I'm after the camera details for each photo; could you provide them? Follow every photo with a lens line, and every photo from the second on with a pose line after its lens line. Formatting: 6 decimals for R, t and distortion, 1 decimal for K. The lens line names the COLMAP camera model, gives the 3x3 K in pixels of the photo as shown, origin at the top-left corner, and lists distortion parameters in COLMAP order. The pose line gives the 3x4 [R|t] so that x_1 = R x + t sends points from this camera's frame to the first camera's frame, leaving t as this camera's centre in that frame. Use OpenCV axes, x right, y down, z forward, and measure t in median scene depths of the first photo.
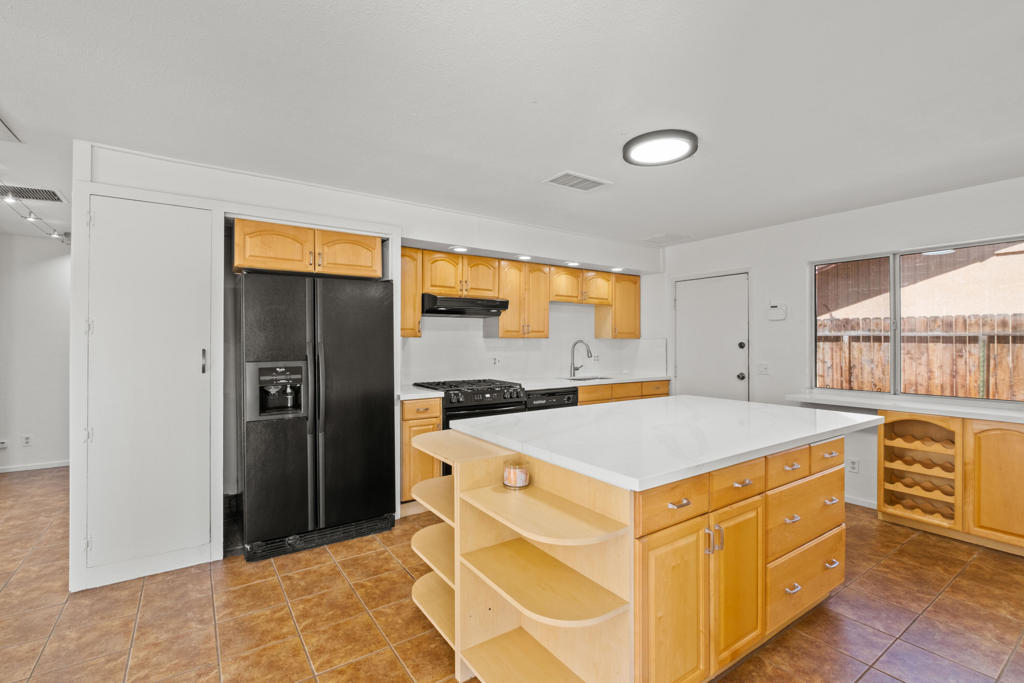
lens RADIAL K [[452.8, 0, 508.1], [0, 452.8, 339.4], [0, 0, 1]] dist [-0.009956, -0.000389]
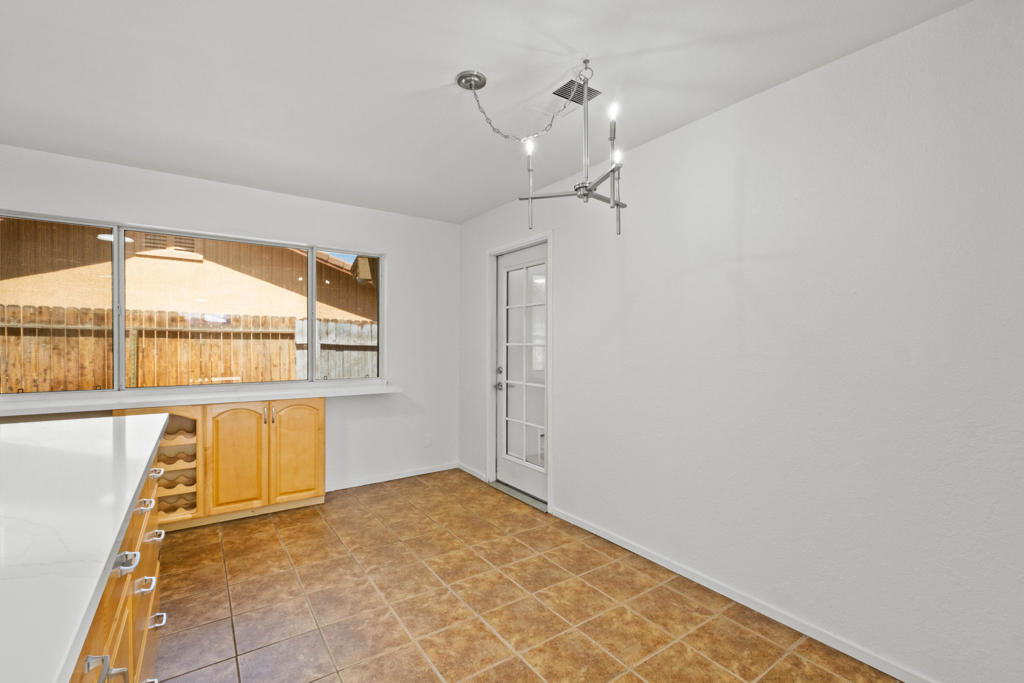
lens RADIAL K [[452.8, 0, 512.8], [0, 452.8, 344.2], [0, 0, 1]] dist [-0.009956, -0.000389]
pose [[-0.021306, -0.004158, 0.999764, -0.017122], [-0.010103, 0.999941, 0.003944, 0.027621], [-0.999722, -0.010016, -0.021347, 0.318851]]
